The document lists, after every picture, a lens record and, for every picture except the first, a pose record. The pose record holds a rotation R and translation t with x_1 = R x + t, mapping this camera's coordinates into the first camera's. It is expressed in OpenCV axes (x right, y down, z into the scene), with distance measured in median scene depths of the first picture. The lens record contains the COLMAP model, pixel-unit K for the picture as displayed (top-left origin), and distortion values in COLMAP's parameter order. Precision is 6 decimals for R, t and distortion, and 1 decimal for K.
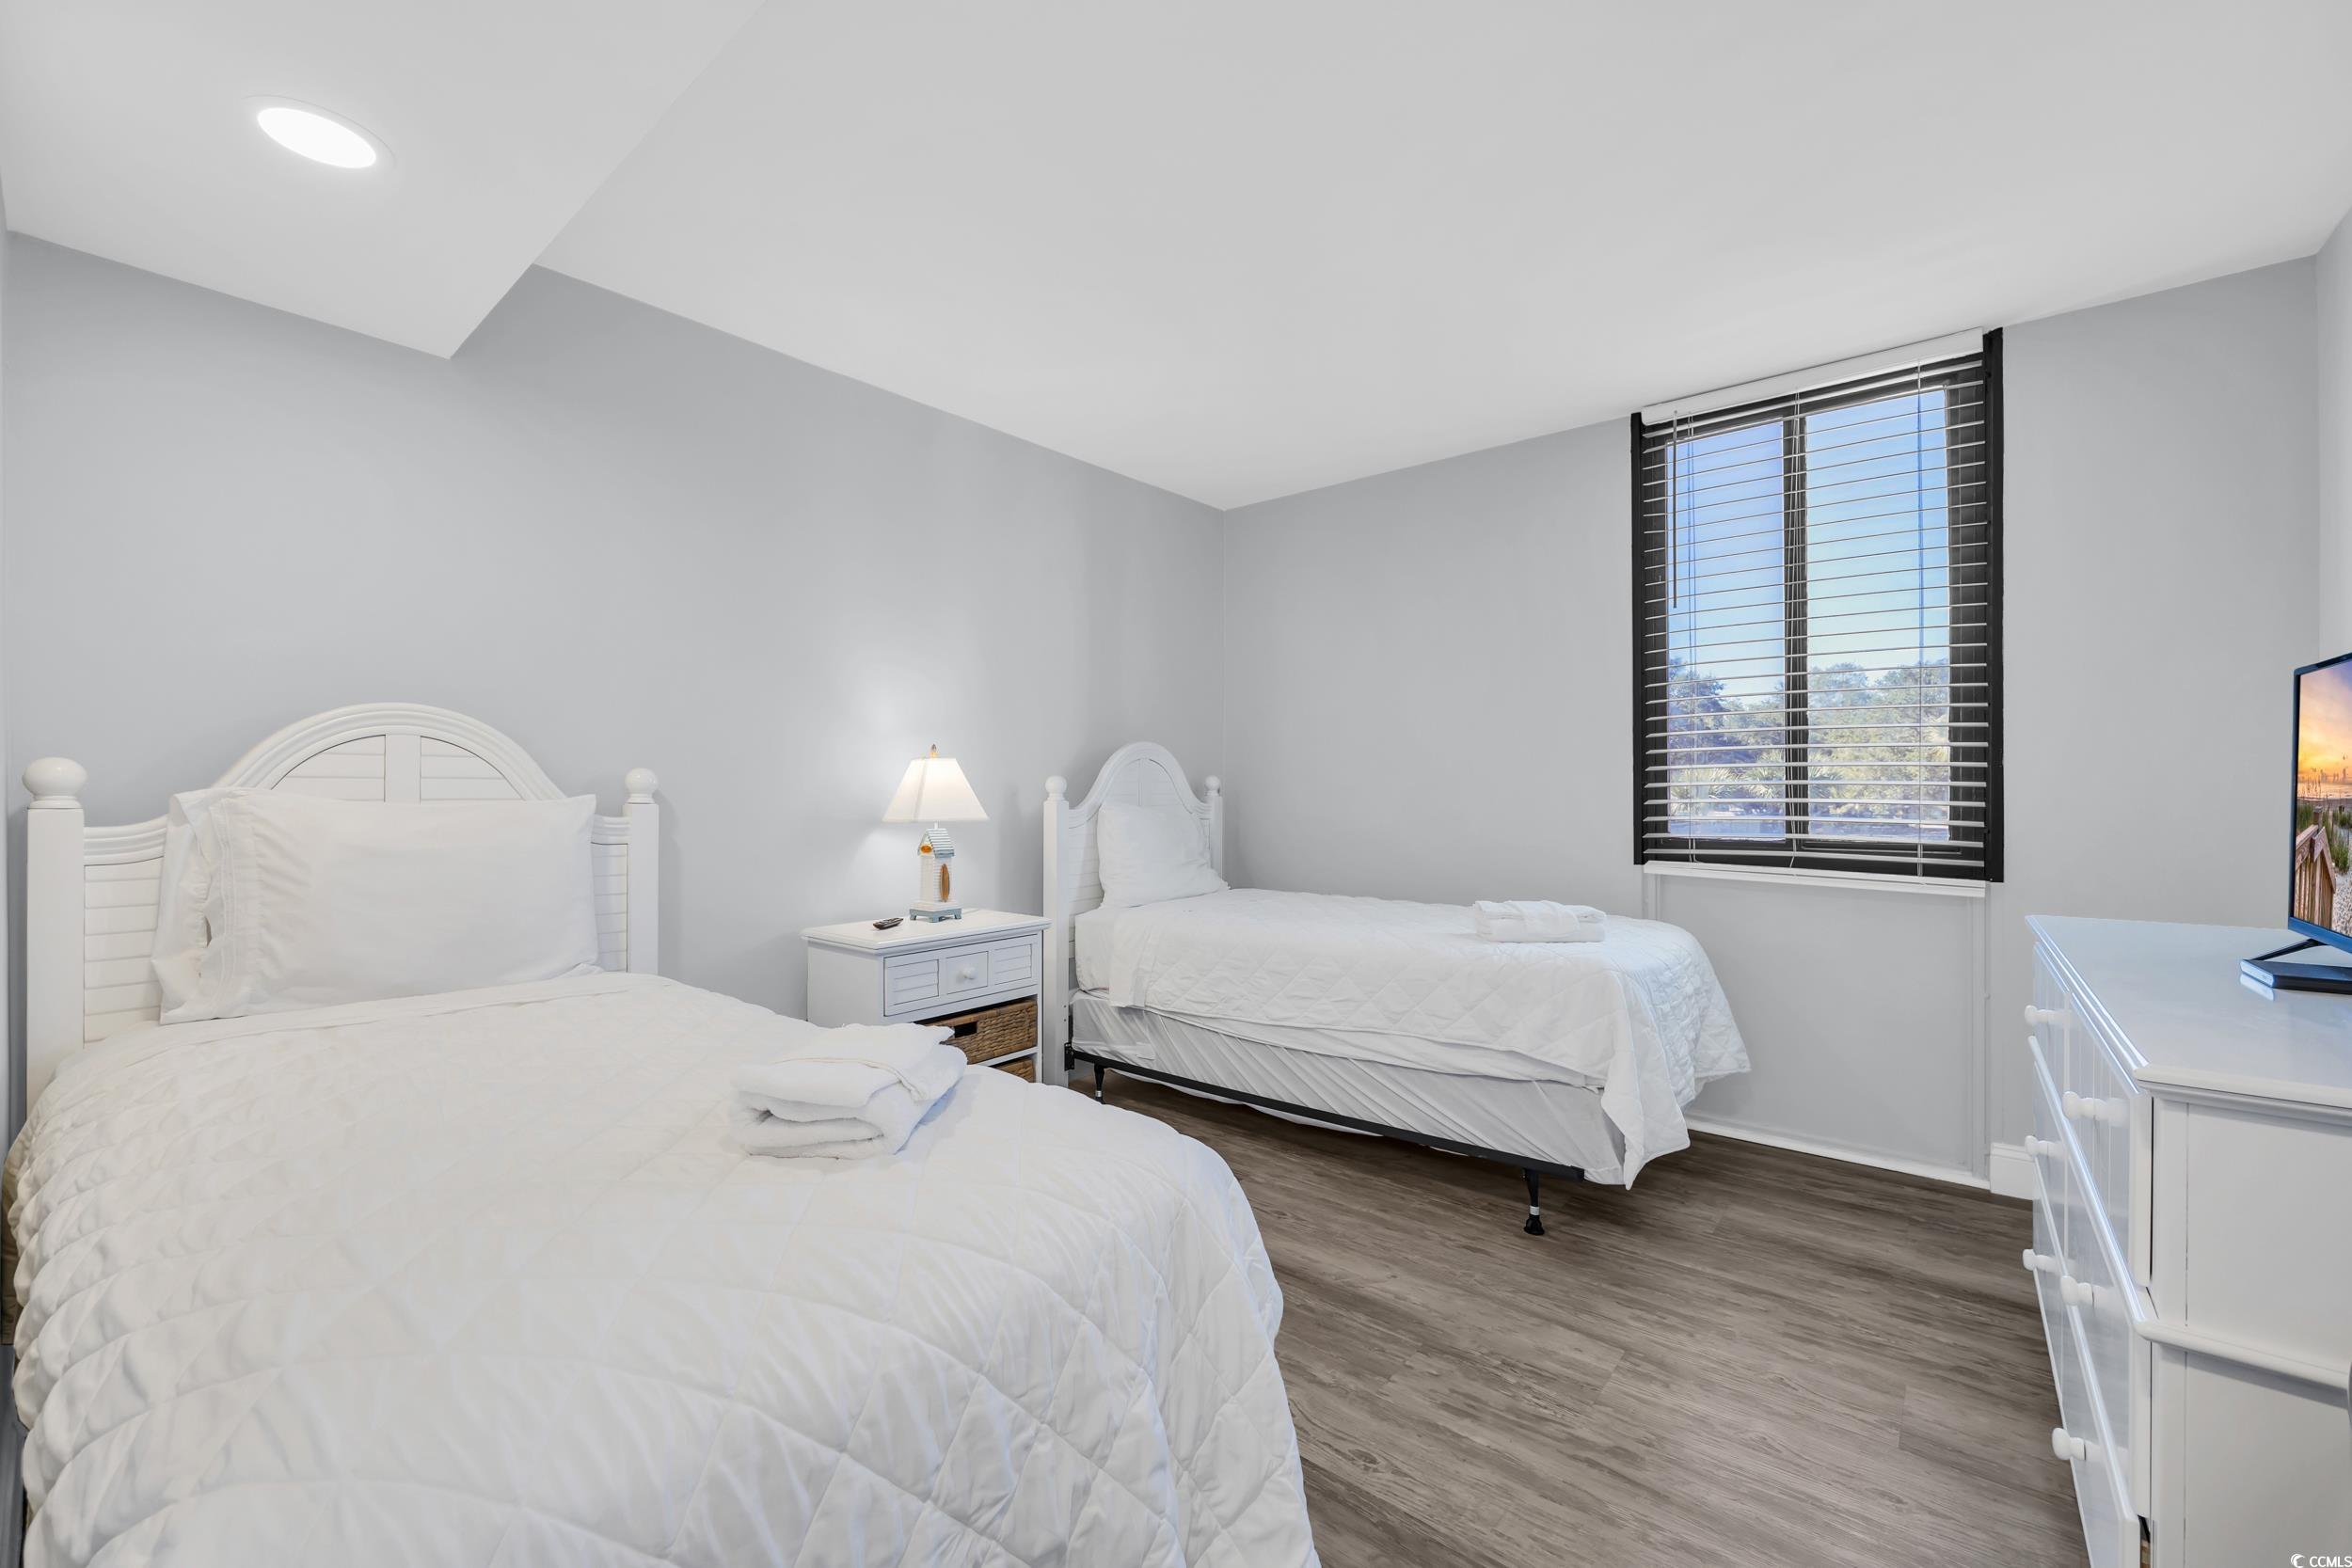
lens RADIAL K [[936.9, 0, 1163.1], [0, 936.9, 794.4], [0, 0, 1]] dist [-0.000540, -0.000198]
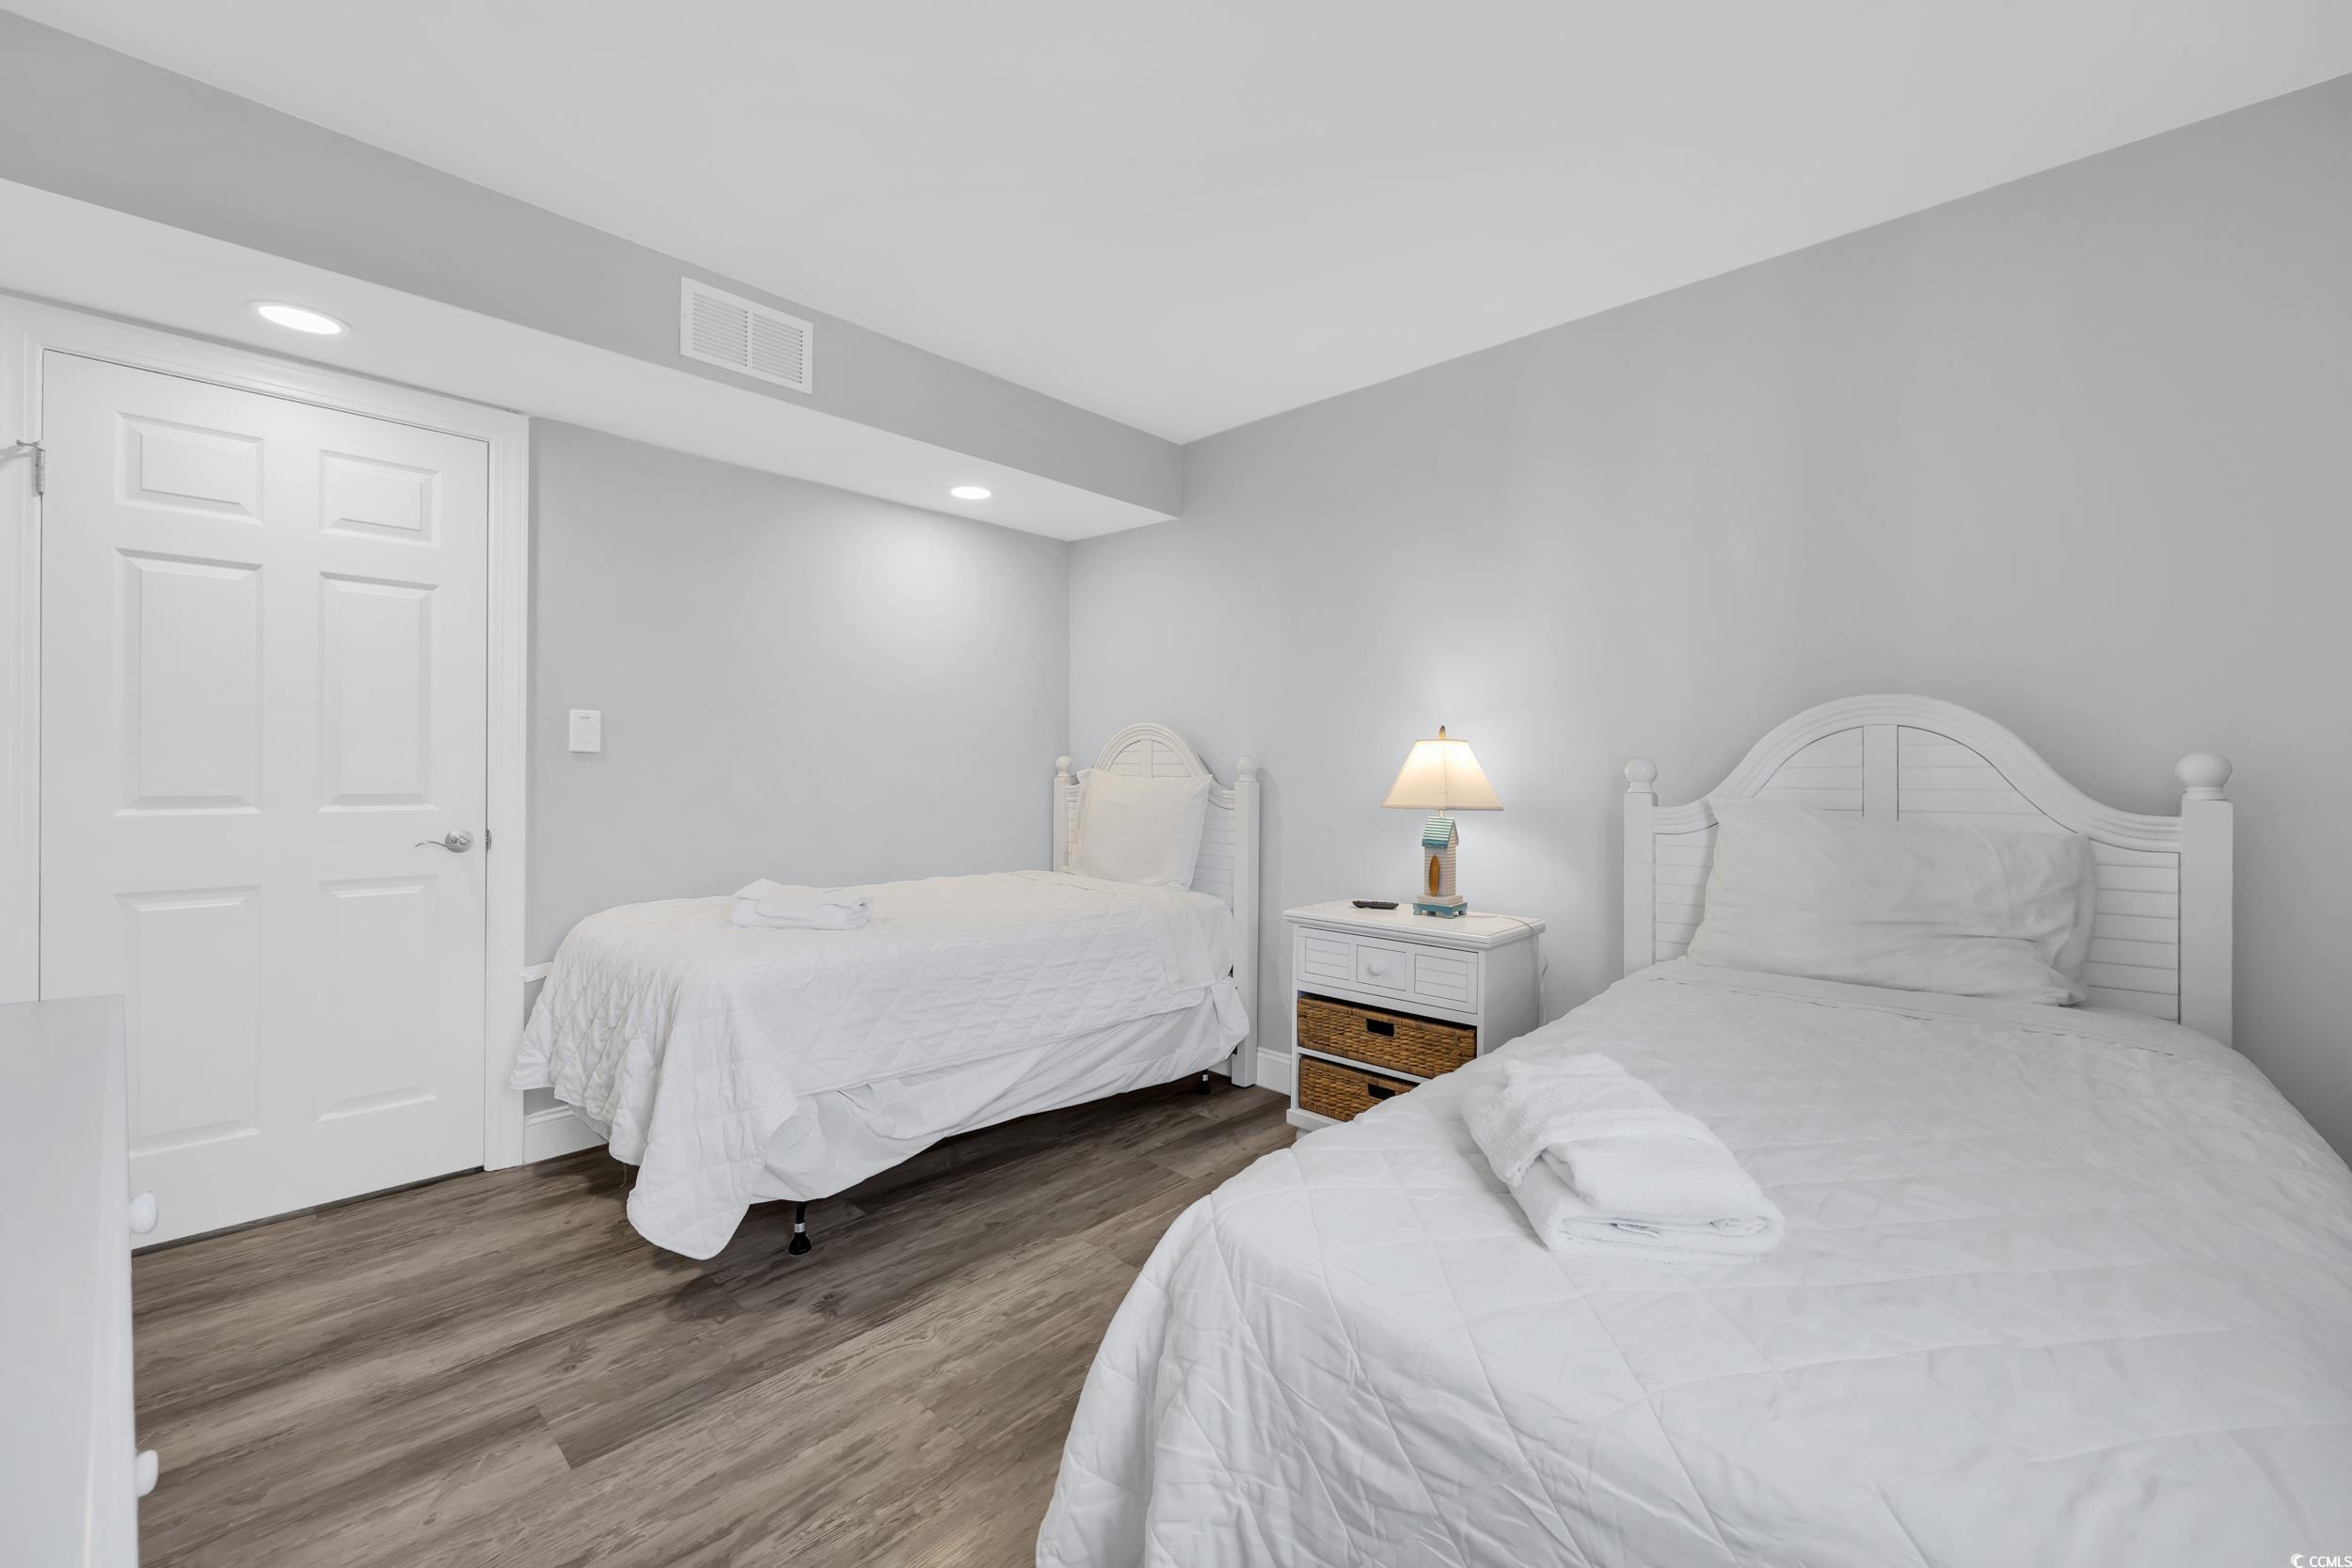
lens RADIAL K [[936.9, 0, 1155.9], [0, 936.9, 769.3], [0, 0, 1]] dist [-0.000540, -0.000198]
pose [[-0.047613, -0.001107, -0.998865, 1.184002], [-0.018665, 0.999826, -0.000218, -0.008570], [0.998691, 0.018633, -0.047625, 1.290695]]
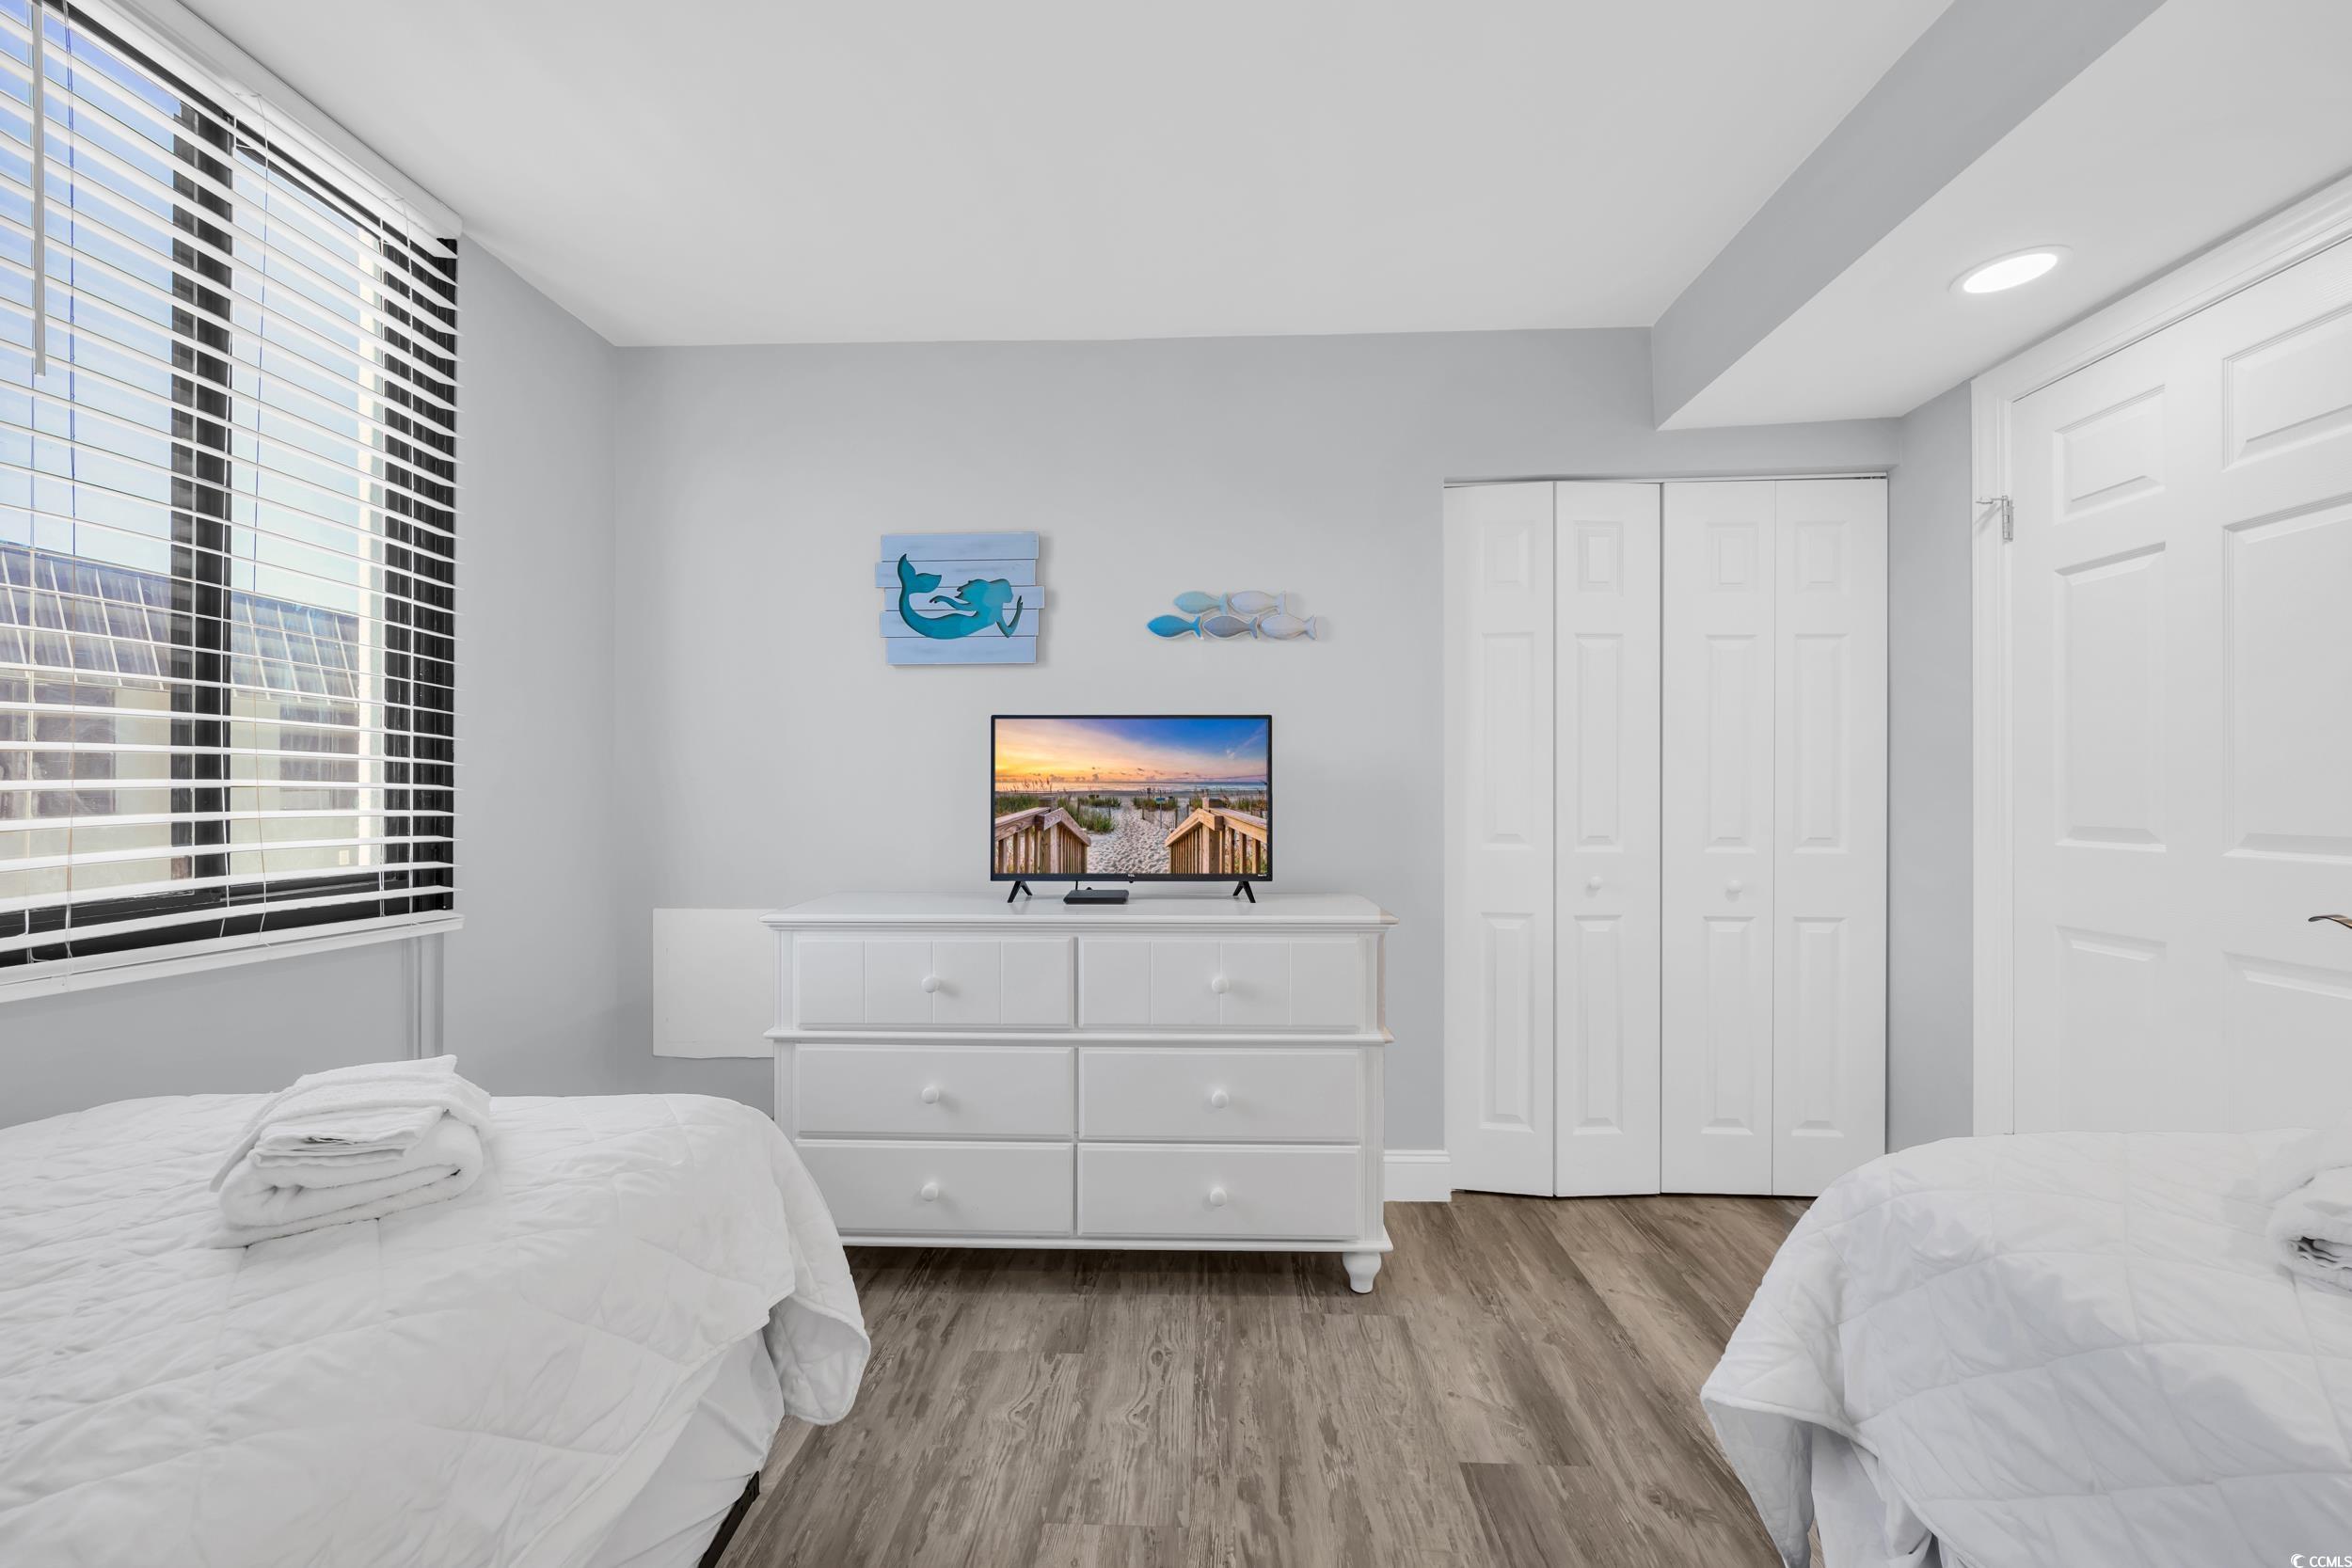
lens RADIAL K [[936.9, 0, 1173.8], [0, 936.9, 785.7], [0, 0, 1]] dist [-0.000540, -0.000198]
pose [[-0.617508, 0.005975, 0.786542, -0.193954], [0.010731, 0.999942, 0.000828, -0.011011], [-0.786492, 0.008952, -0.617536, 1.493372]]
